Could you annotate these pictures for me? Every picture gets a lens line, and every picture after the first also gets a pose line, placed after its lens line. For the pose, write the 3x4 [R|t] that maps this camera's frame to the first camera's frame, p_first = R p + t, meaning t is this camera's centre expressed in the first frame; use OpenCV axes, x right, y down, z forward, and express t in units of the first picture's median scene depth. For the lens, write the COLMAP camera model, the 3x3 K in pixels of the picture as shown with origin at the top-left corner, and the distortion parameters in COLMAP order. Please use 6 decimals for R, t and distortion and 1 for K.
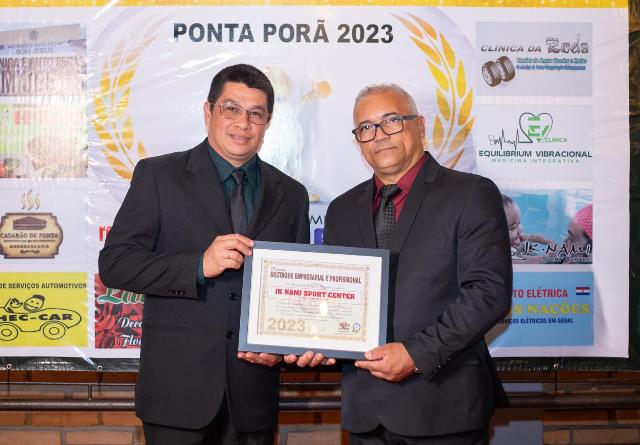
lens RADIAL K [[1235.7, 0, 271.7], [0, 1235.7, 148.9], [0, 0, 1]] dist [-0.083357, -0.017065]
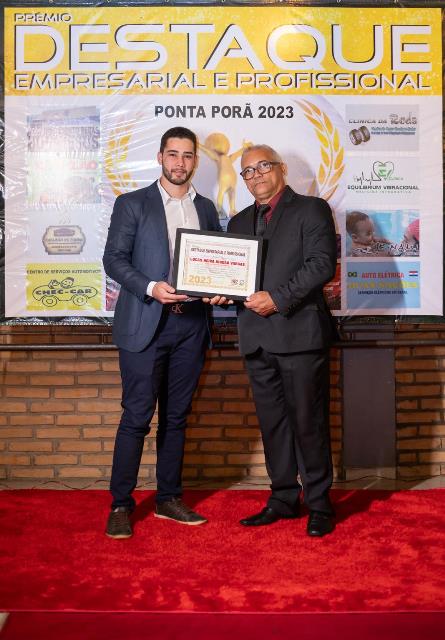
lens RADIAL K [[1399.7, 0, 183.2], [0, 1399.7, 239.4], [0, 0, 1]] dist [-0.058016, -0.323664]
pose [[0.999997, -0.002059, -0.001386, -0.041485], [0.002073, 0.999945, 0.010244, 0.051907], [0.001364, -0.010247, 0.999947, -0.803927]]
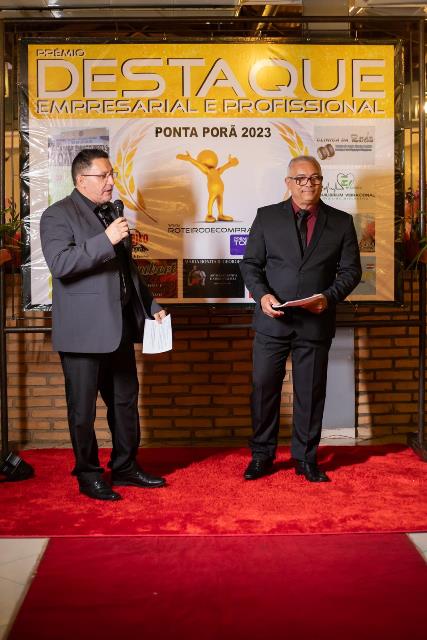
lens RADIAL K [[1326.0, 0, 192.5], [0, 1326.0, 317.1], [0, 0, 1]] dist [-0.083275, -0.075492]
pose [[0.999428, -0.008632, 0.032702, -0.091963], [0.006453, 0.997788, 0.066164, 0.055639], [-0.033201, -0.065916, 0.997273, -1.056255]]
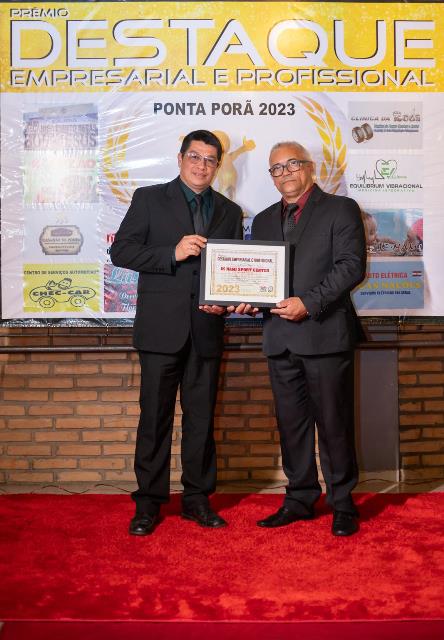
lens RADIAL K [[1372.0, 0, 209.7], [0, 1372.0, 261.1], [0, 0, 1]] dist [-0.065477, -0.244018]
pose [[0.999901, -0.004163, 0.013427, -0.033400], [0.003851, 0.999724, 0.023176, 0.058050], [-0.013520, -0.023122, 0.999641, -0.735420]]
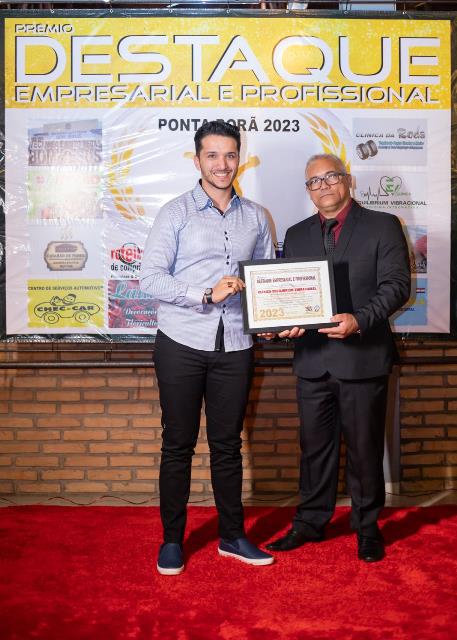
lens RADIAL K [[1170.7, 0, 227.2], [0, 1170.7, 299.7], [0, 0, 1]] dist [-0.079988, -0.134118]
pose [[0.999857, -0.001328, 0.016868, -0.018126], [0.000541, 0.998914, 0.046588, 0.057554], [-0.016912, -0.046572, 0.998772, -0.483065]]
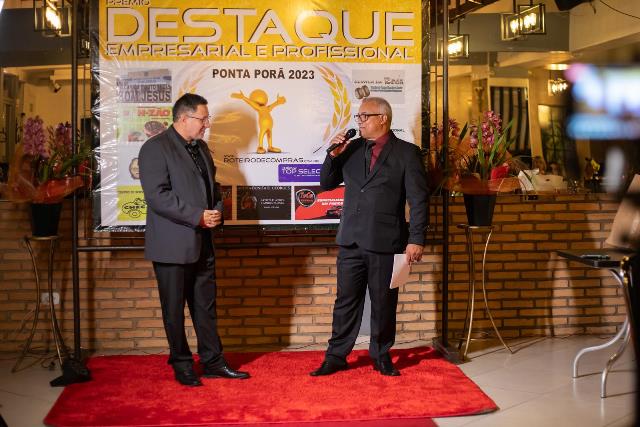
lens RADIAL K [[1282.6, 0, 367.9], [0, 1282.6, 245.3], [0, 0, 1]] dist [-0.071341, -0.018822]
pose [[0.989431, -0.010598, 0.144616, -0.138055], [0.001085, 0.997839, 0.065699, 0.058583], [-0.145000, -0.064848, 0.987304, -1.264751]]
